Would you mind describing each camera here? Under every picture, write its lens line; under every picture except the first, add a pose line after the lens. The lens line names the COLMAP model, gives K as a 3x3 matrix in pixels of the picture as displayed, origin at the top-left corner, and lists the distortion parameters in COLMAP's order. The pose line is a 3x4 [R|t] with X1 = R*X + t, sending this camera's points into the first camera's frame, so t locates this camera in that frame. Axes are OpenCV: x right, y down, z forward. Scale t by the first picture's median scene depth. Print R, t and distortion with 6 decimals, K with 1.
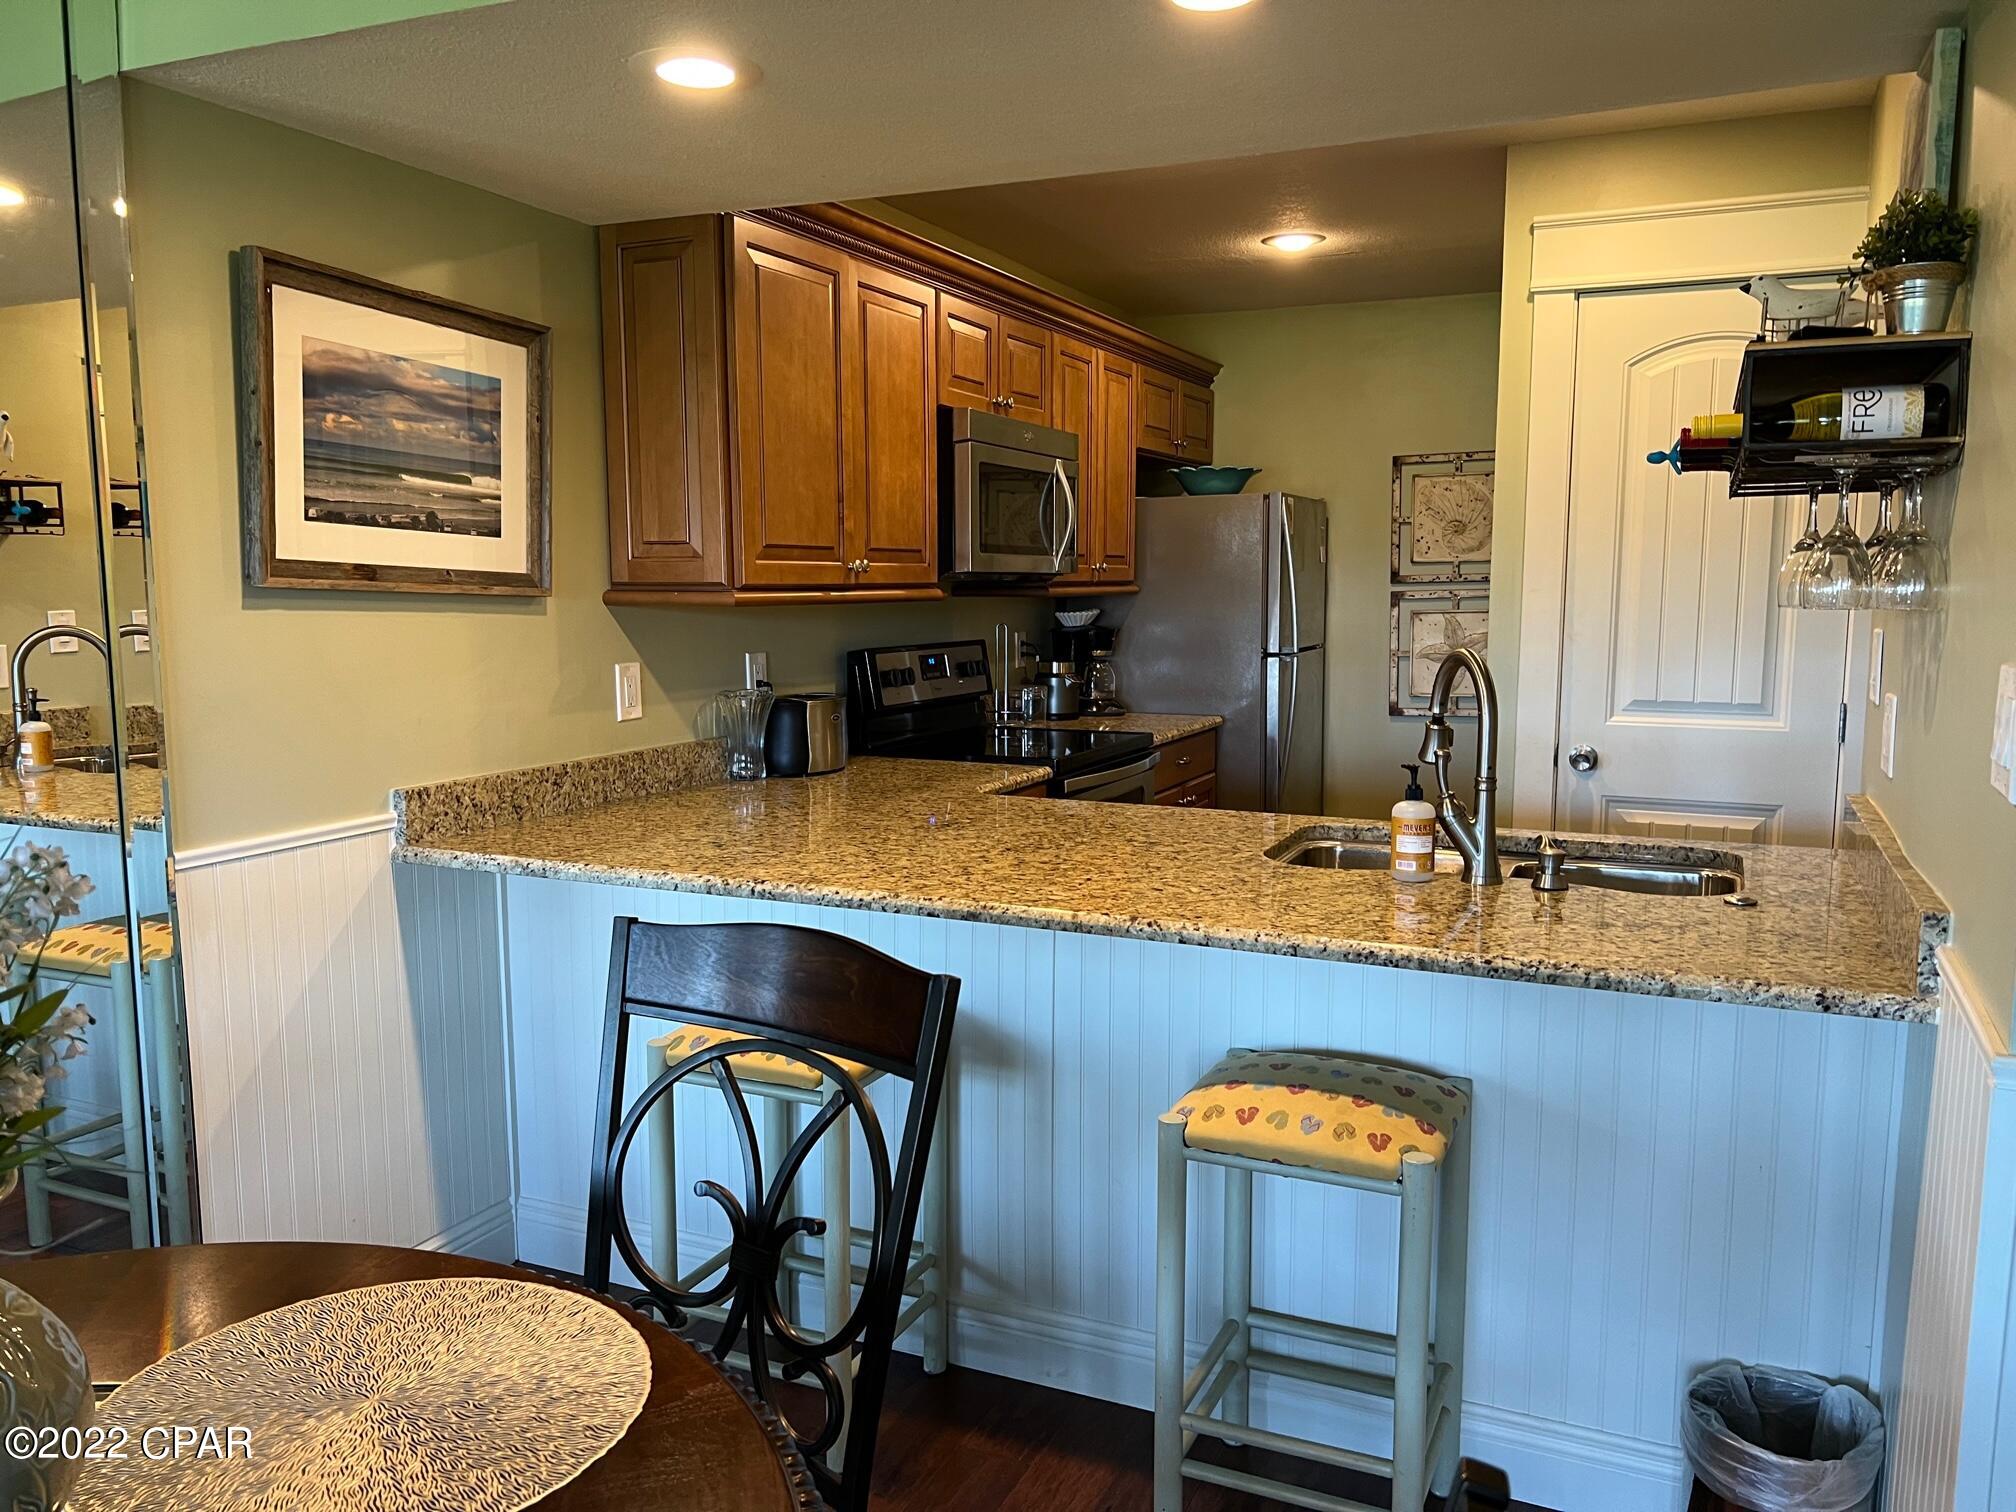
lens RADIAL K [[1514.6, 0, 992.4], [0, 1514.6, 762.7], [0, 0, 1]] dist [0.054840, -0.068031]
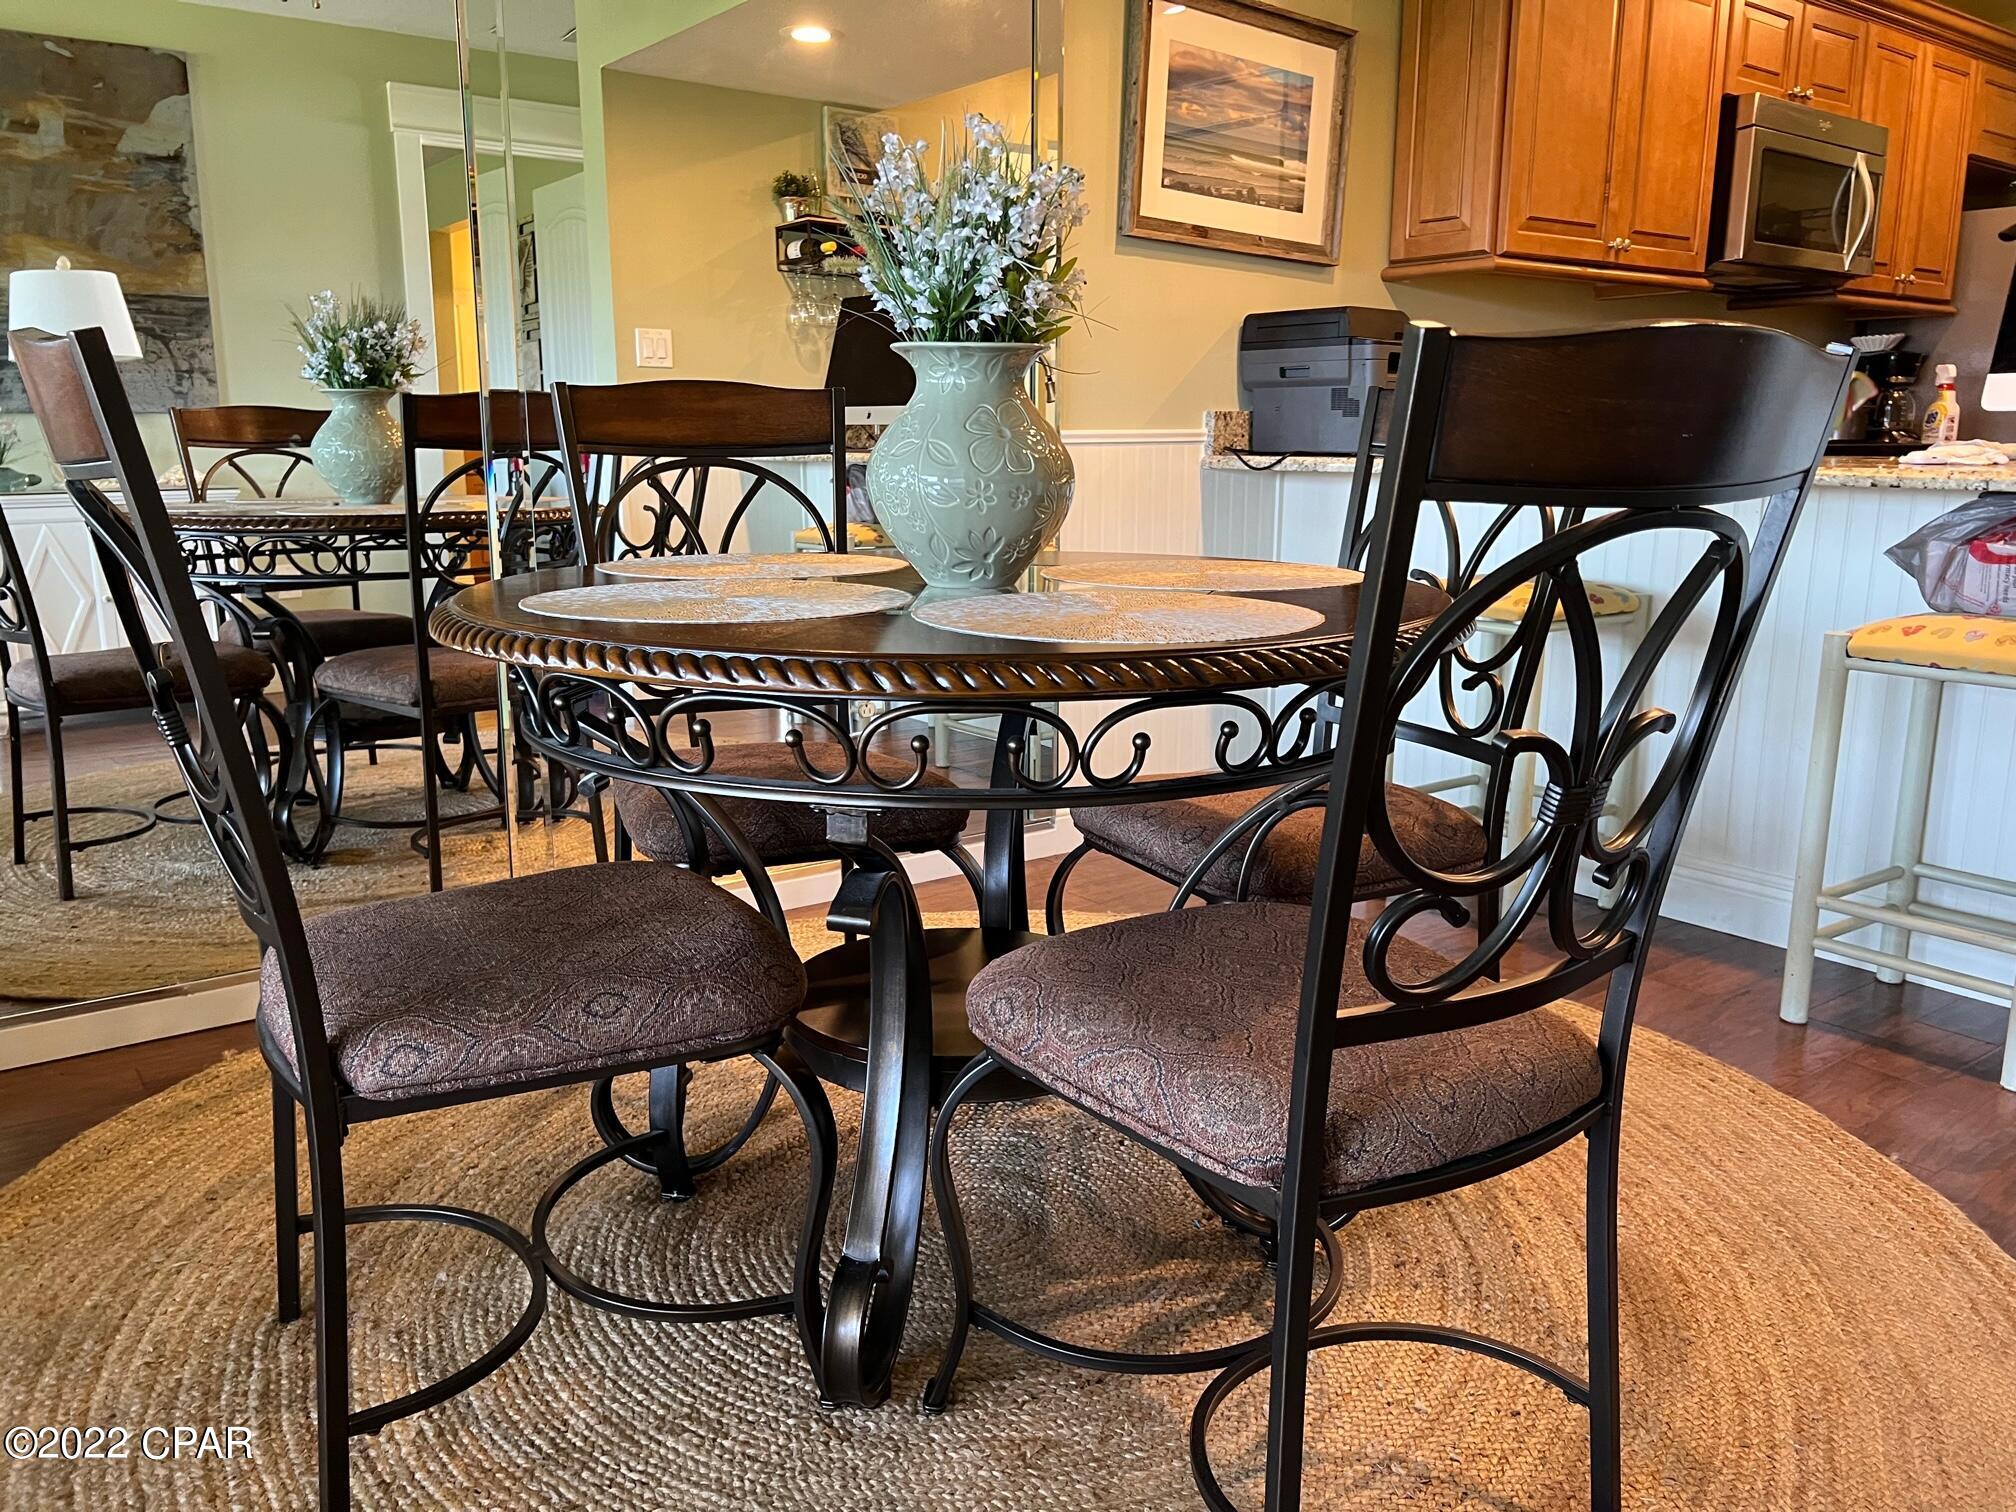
lens RADIAL K [[1514.6, 0, 1006.2], [0, 1514.6, 754.5], [0, 0, 1]] dist [0.054840, -0.068031]
pose [[0.883415, 0.099691, -0.457863, 0.061846], [-0.058856, 0.992975, 0.102644, 0.148440], [0.464880, -0.063730, 0.883077, -0.190160]]
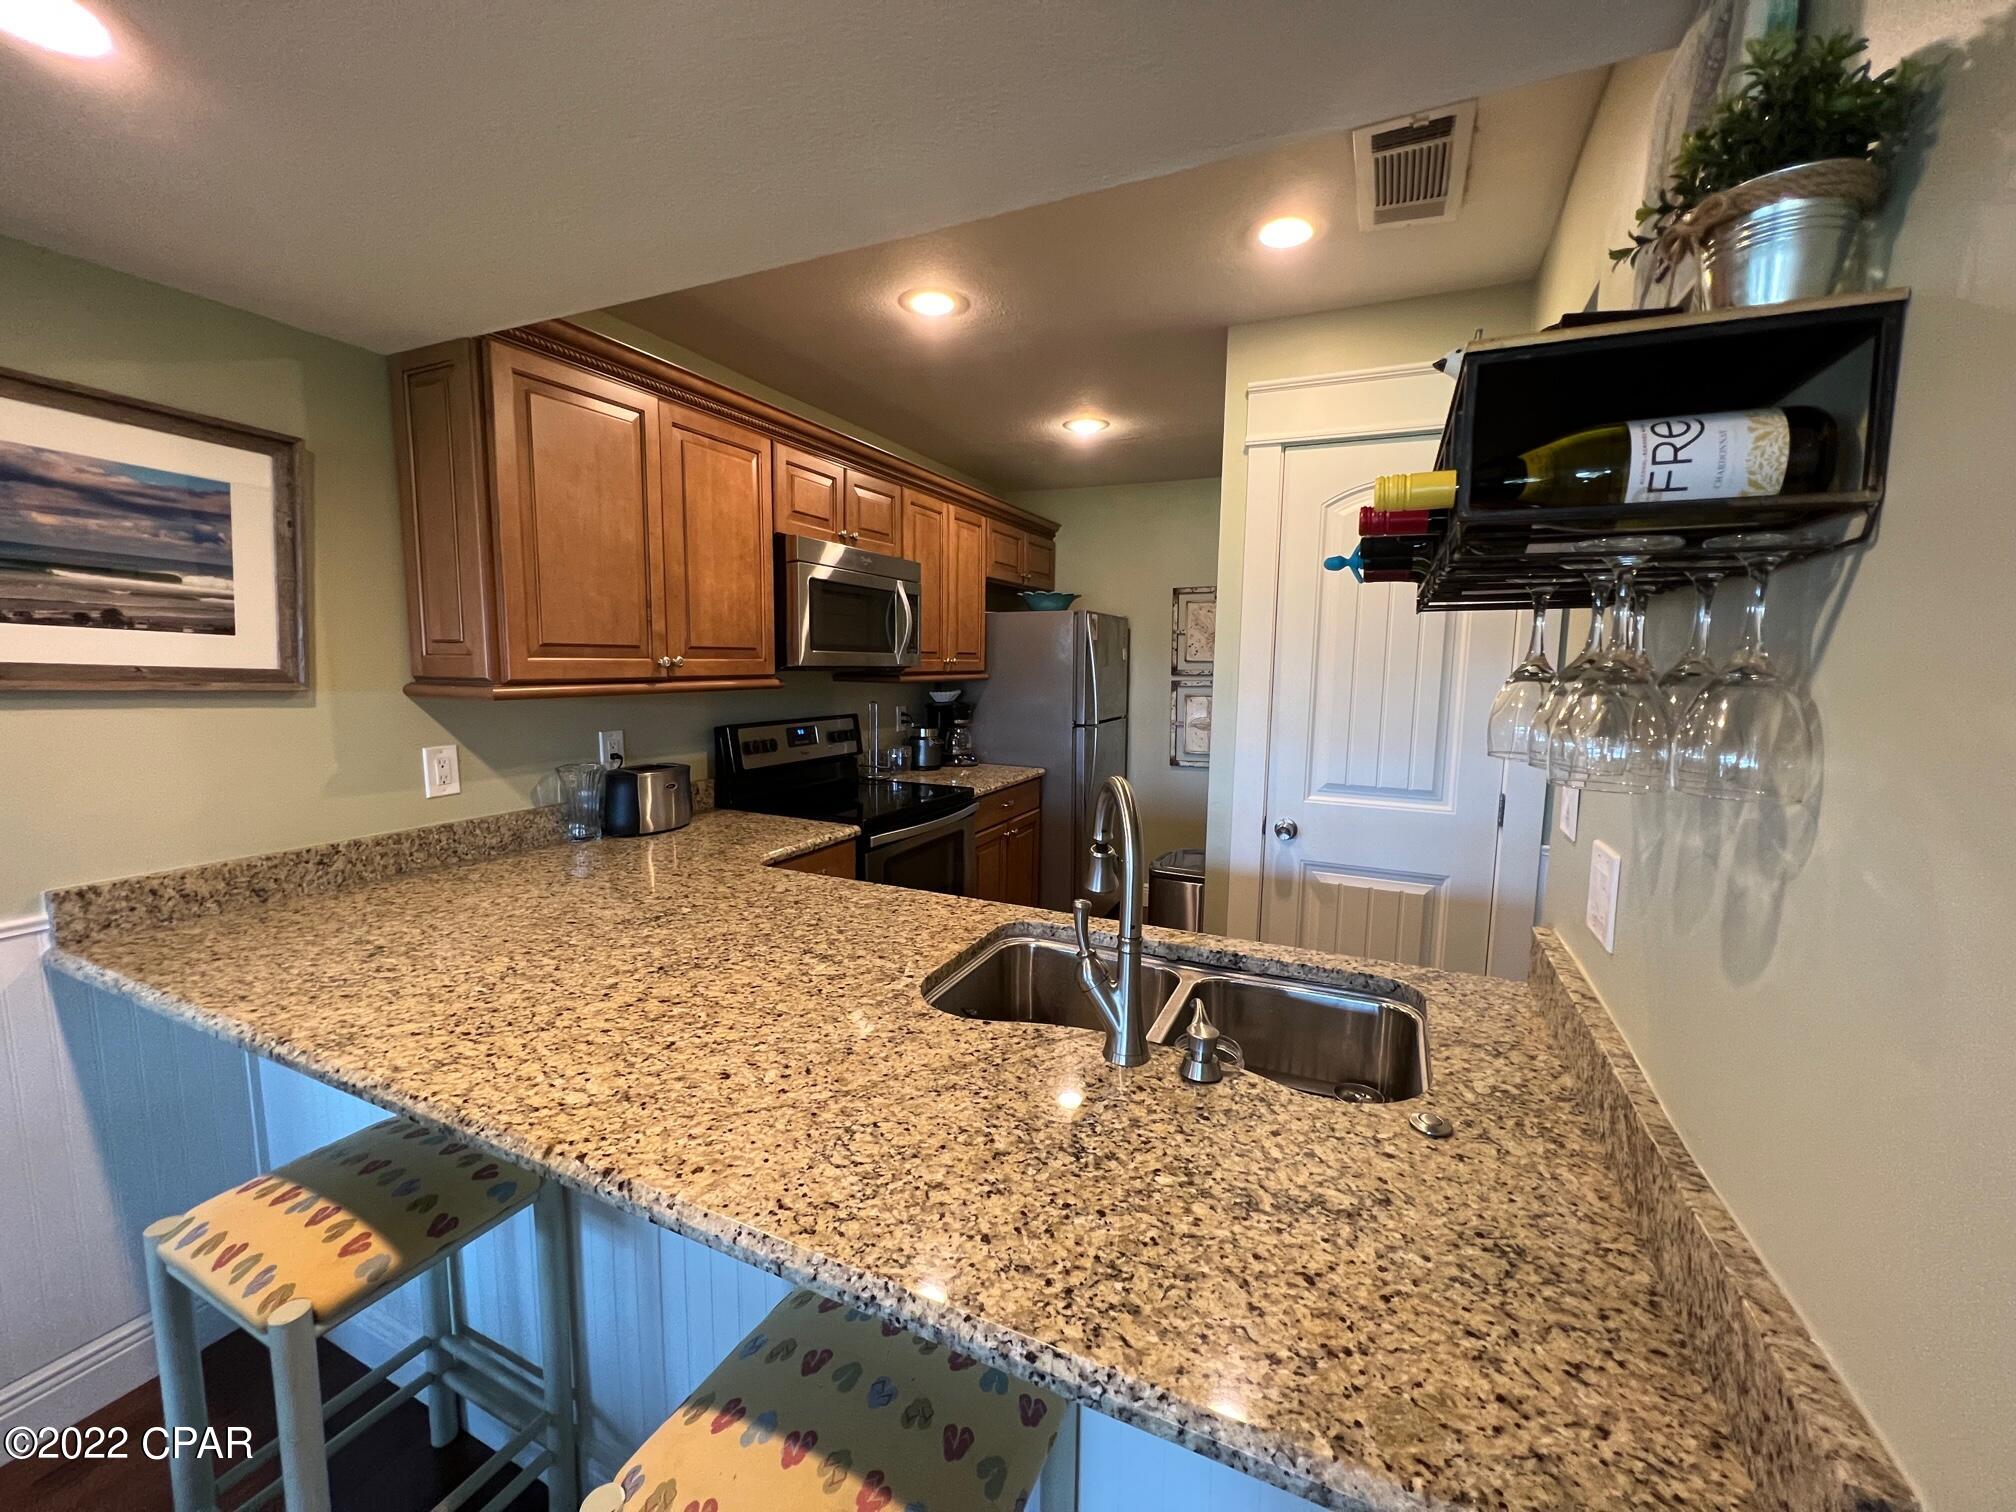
lens RADIAL K [[809.4, 0, 1002.7], [0, 809.4, 752.0], [0, 0, 1]] dist [-0.005344, 0.001918]
pose [[0.999874, 0.015513, -0.003304, 0.178473], [-0.015535, 0.999855, -0.006914, -0.062134], [0.003196, 0.006964, 0.999971, 0.387889]]
